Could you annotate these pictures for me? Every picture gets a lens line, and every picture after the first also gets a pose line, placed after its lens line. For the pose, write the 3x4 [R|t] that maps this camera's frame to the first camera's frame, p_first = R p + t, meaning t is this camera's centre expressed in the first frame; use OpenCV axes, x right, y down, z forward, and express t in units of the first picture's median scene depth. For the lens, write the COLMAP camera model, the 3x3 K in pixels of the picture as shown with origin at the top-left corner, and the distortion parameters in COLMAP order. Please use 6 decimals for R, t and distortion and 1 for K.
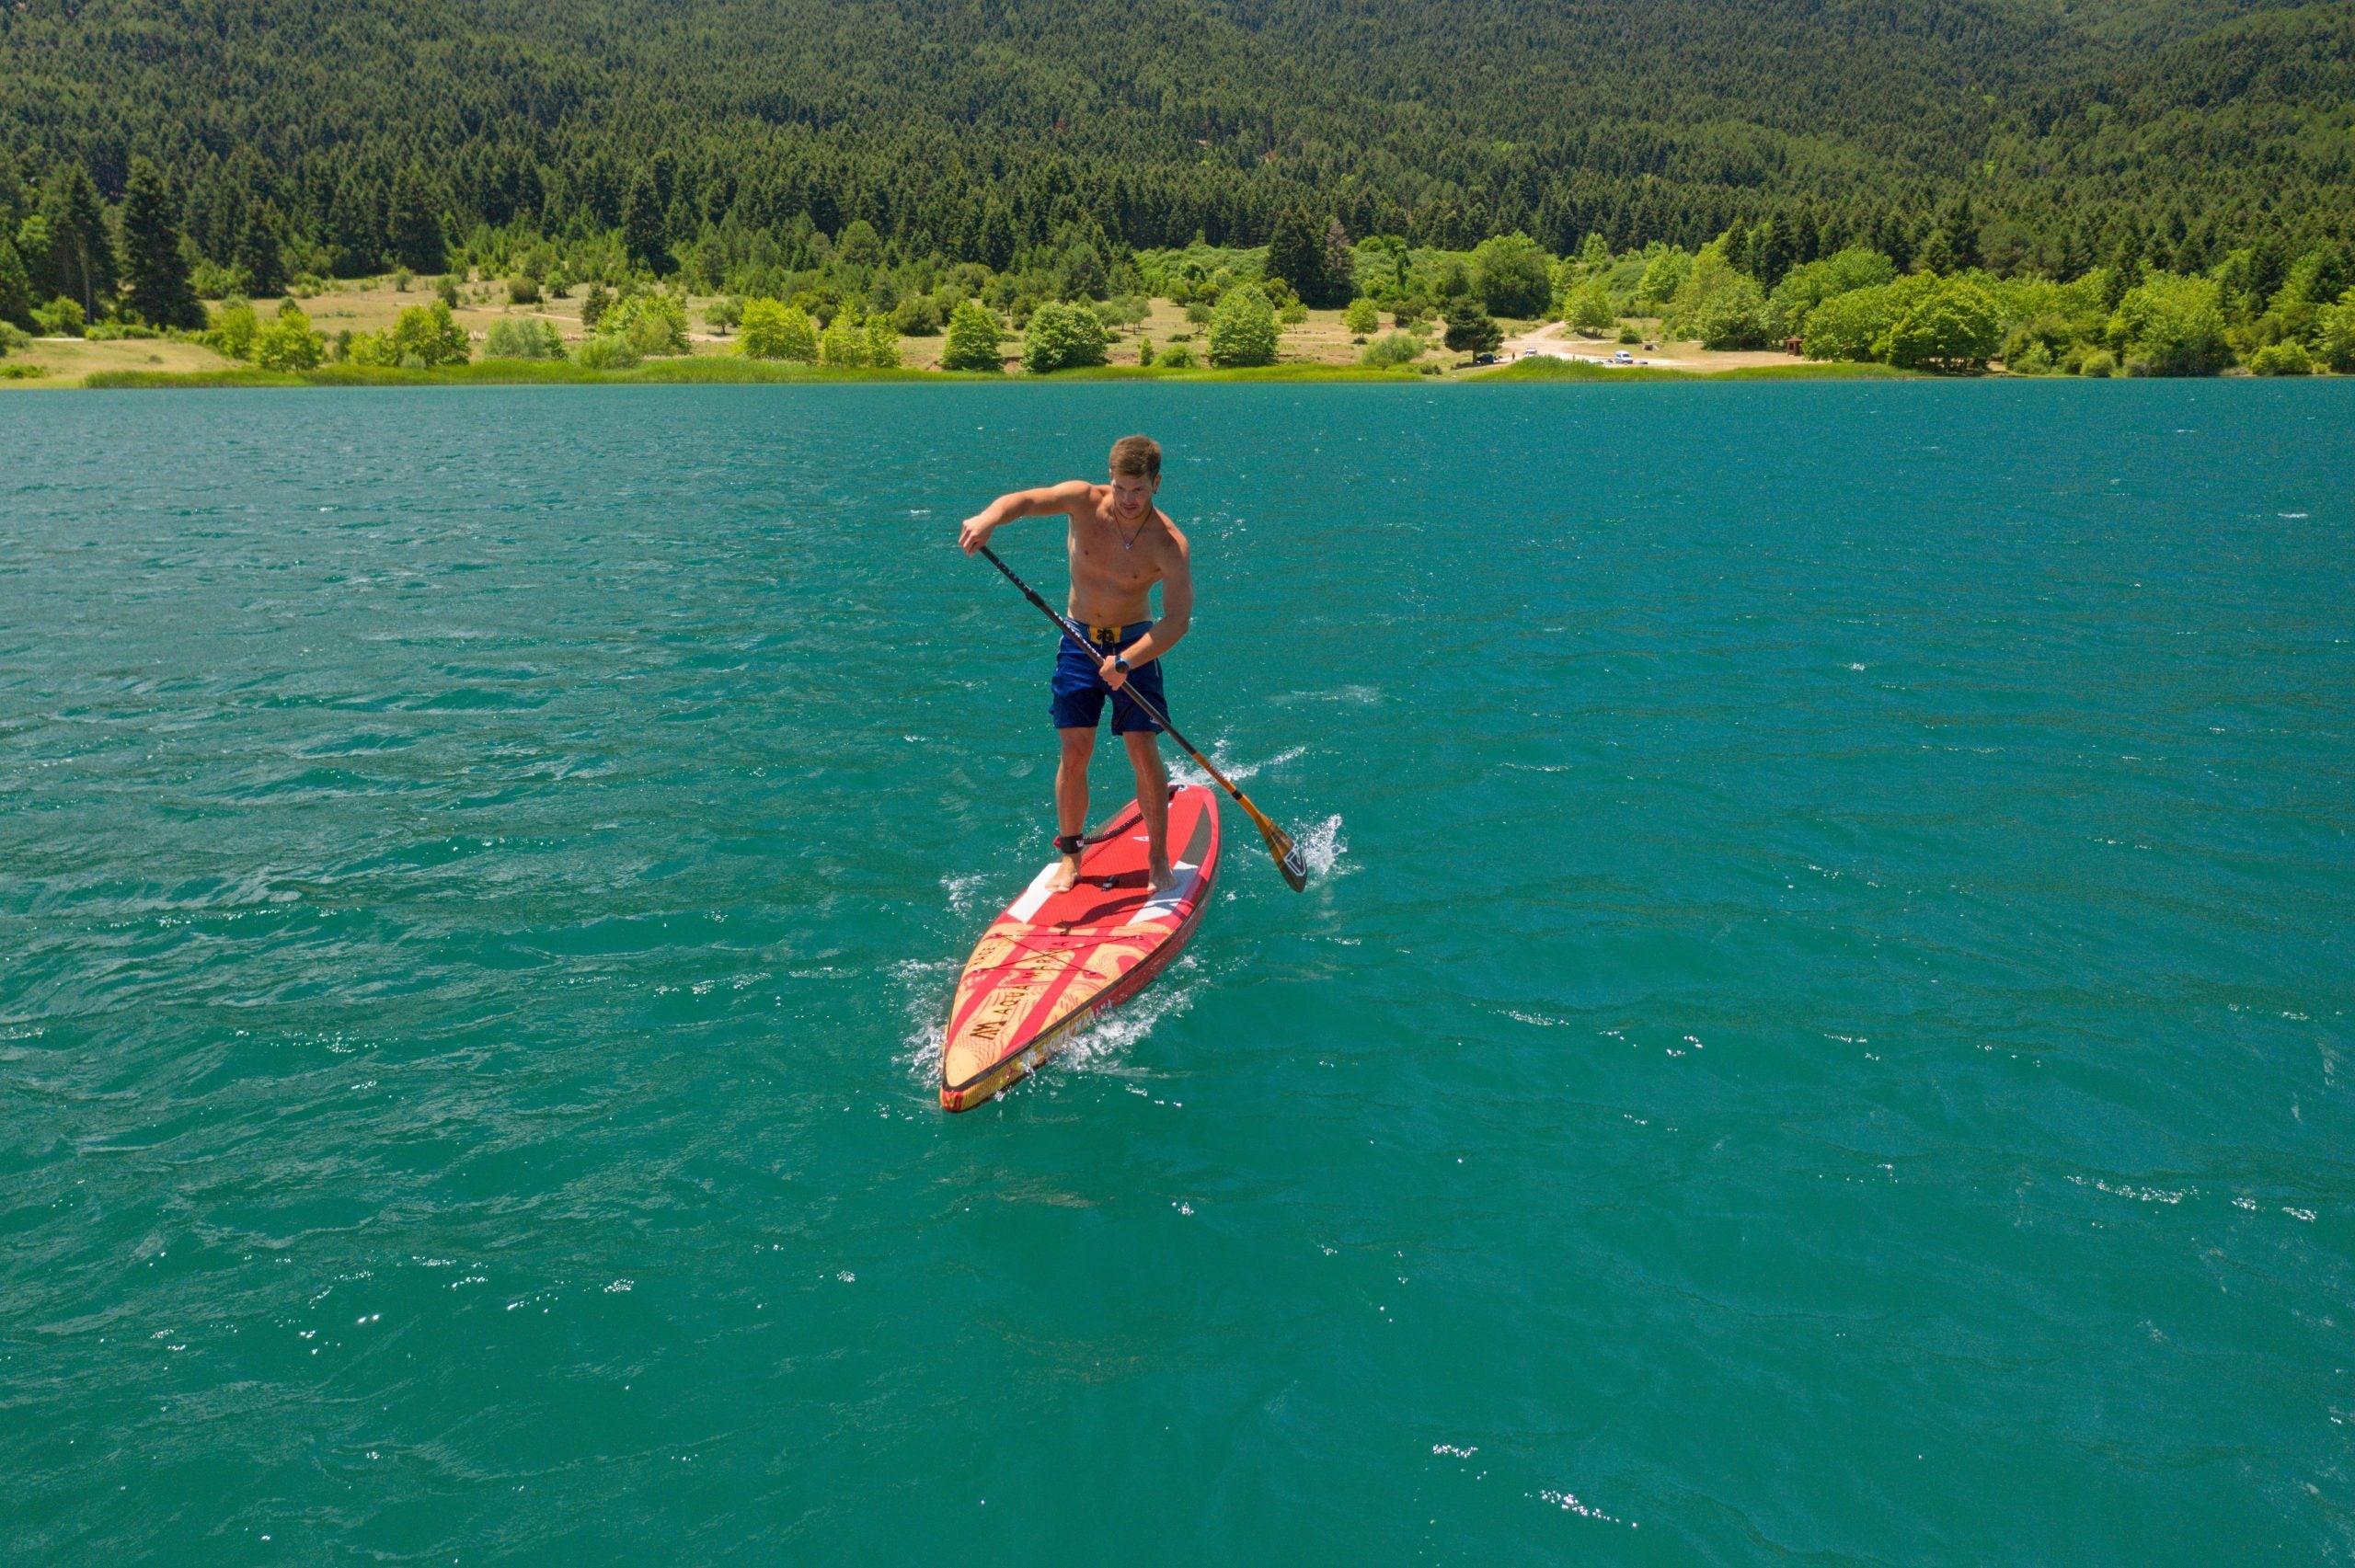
lens RADIAL K [[1870.2, 0, 1177.3], [0, 1870.2, 784.3], [0, 0, 1]] dist [0.001578, 0.003487]
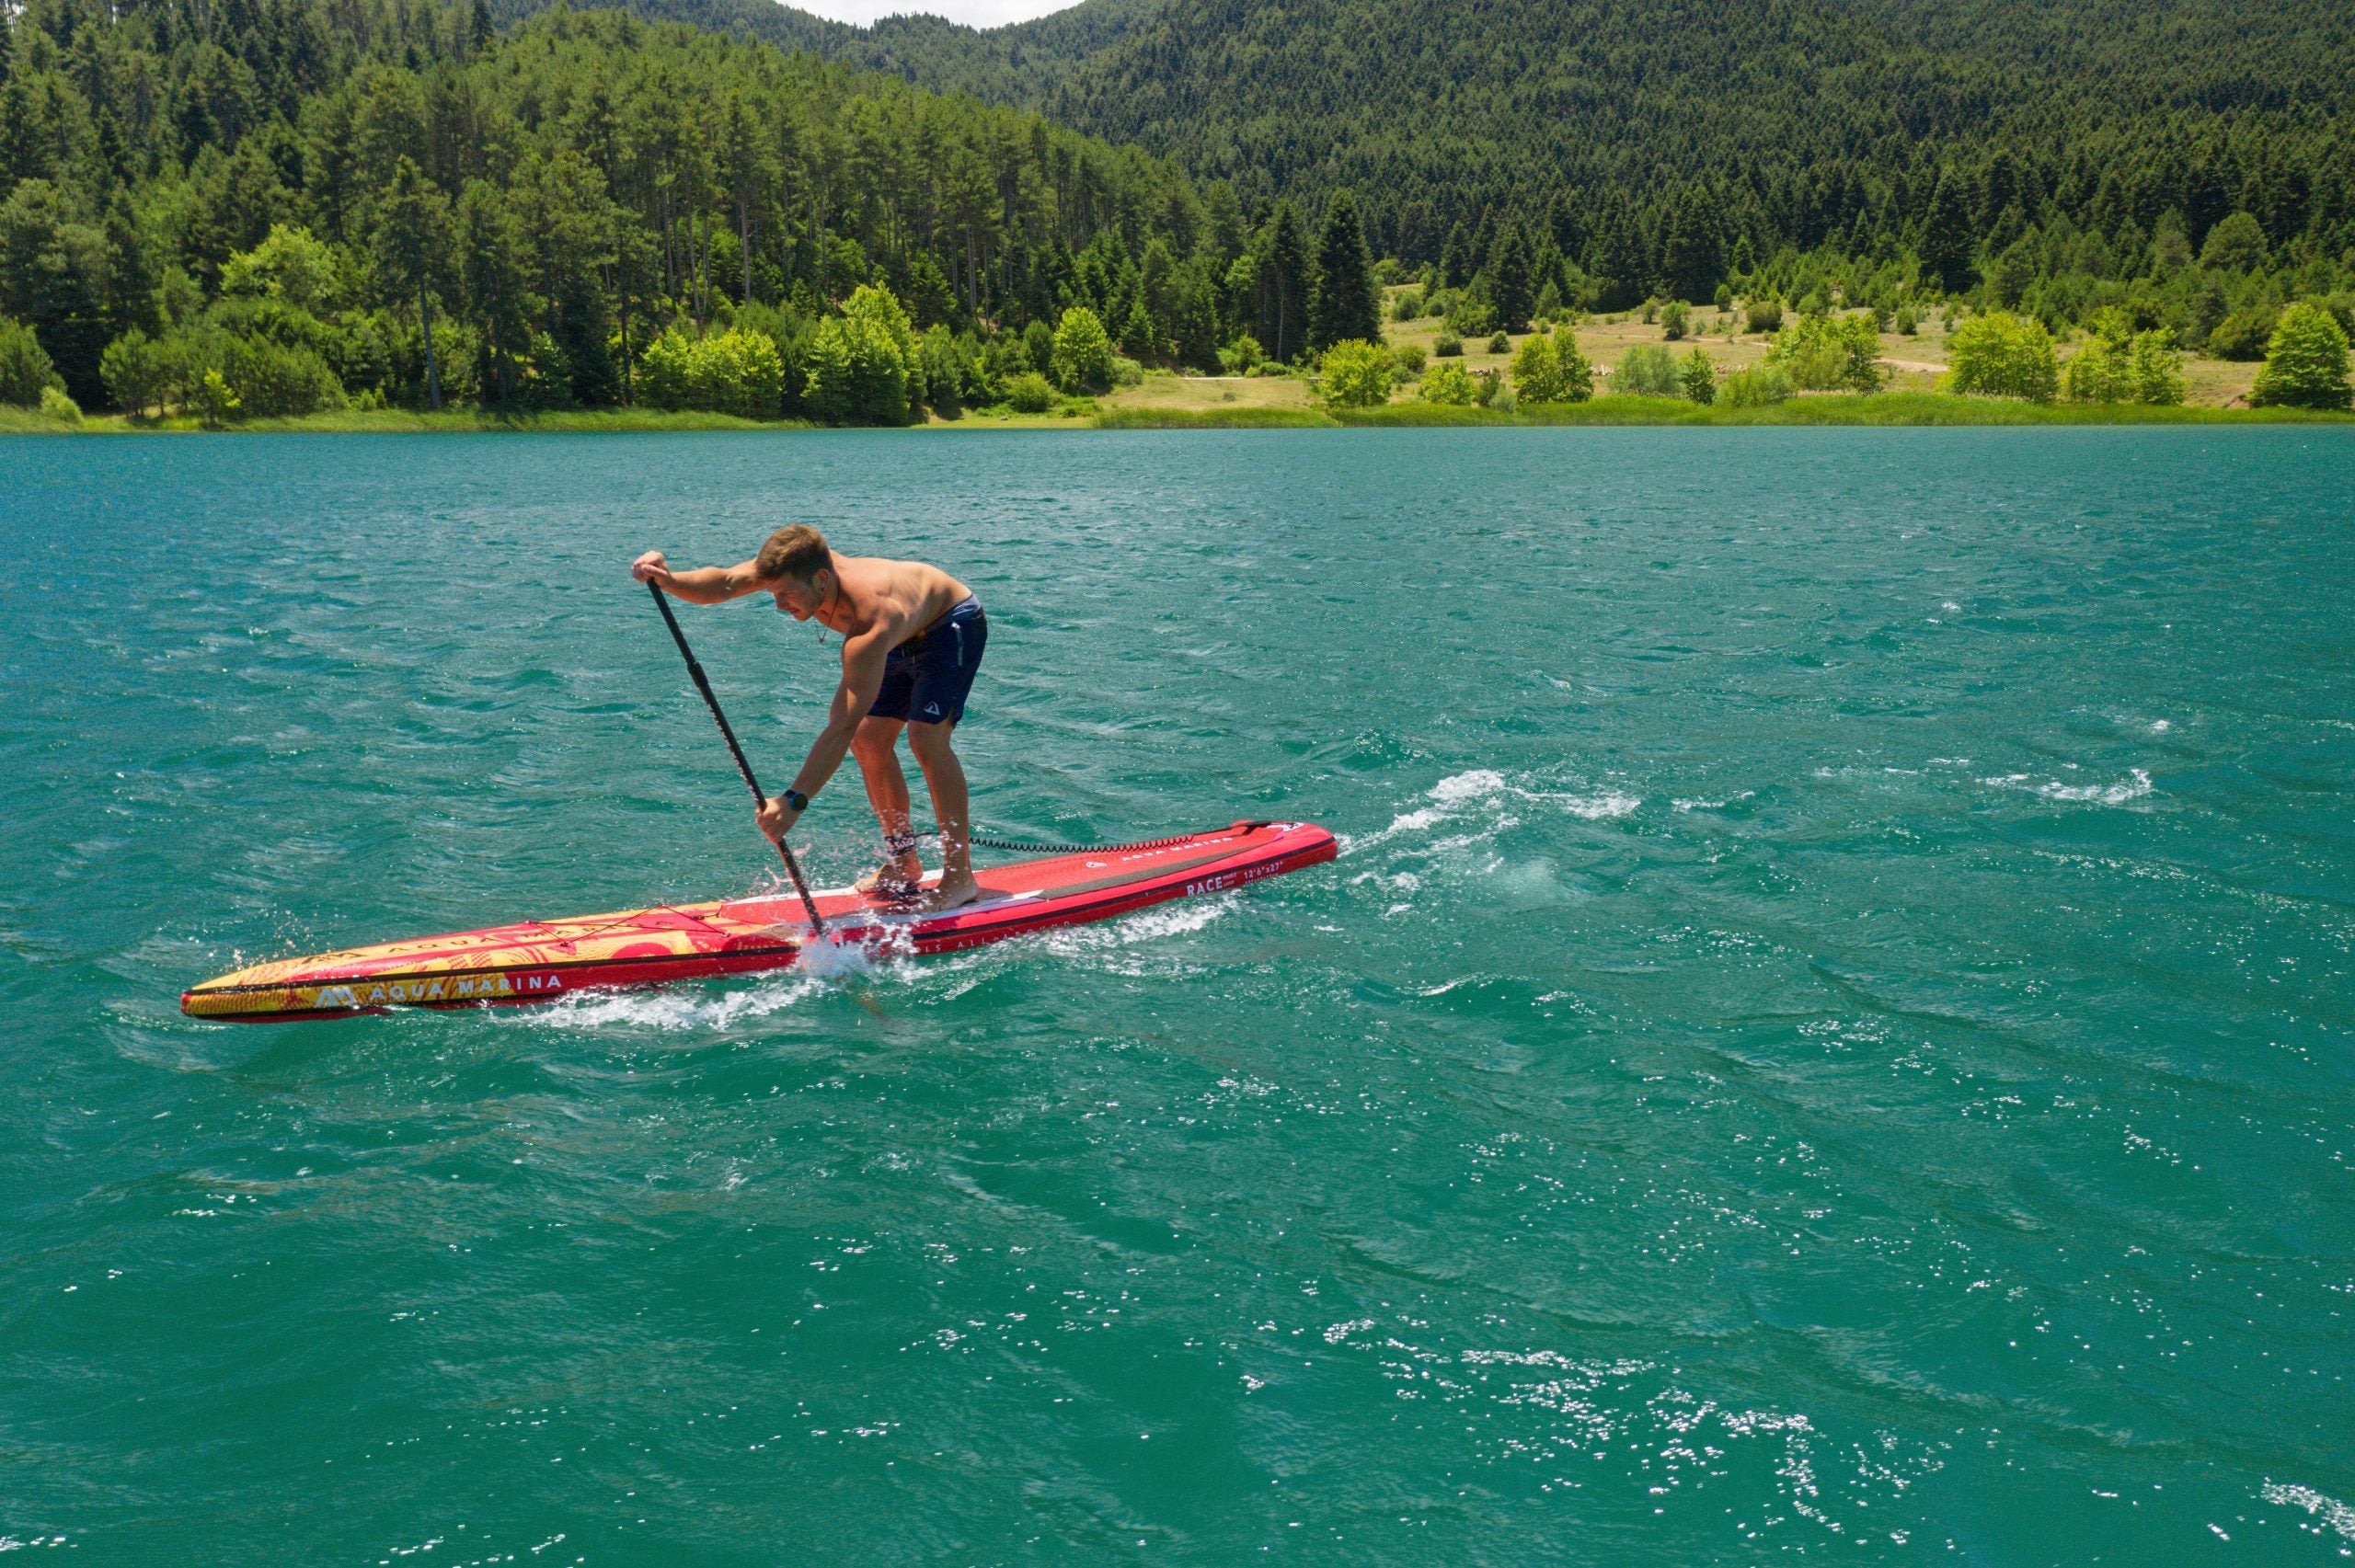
lens RADIAL K [[1870.2, 0, 1177.6], [0, 1870.2, 783.2], [0, 0, 1]] dist [0.001578, 0.003487]
pose [[0.746320, 0.130160, -0.652736, 0.035498], [-0.144061, 0.989035, 0.032505, -0.036342], [0.649810, 0.069774, 0.756888, 0.166844]]
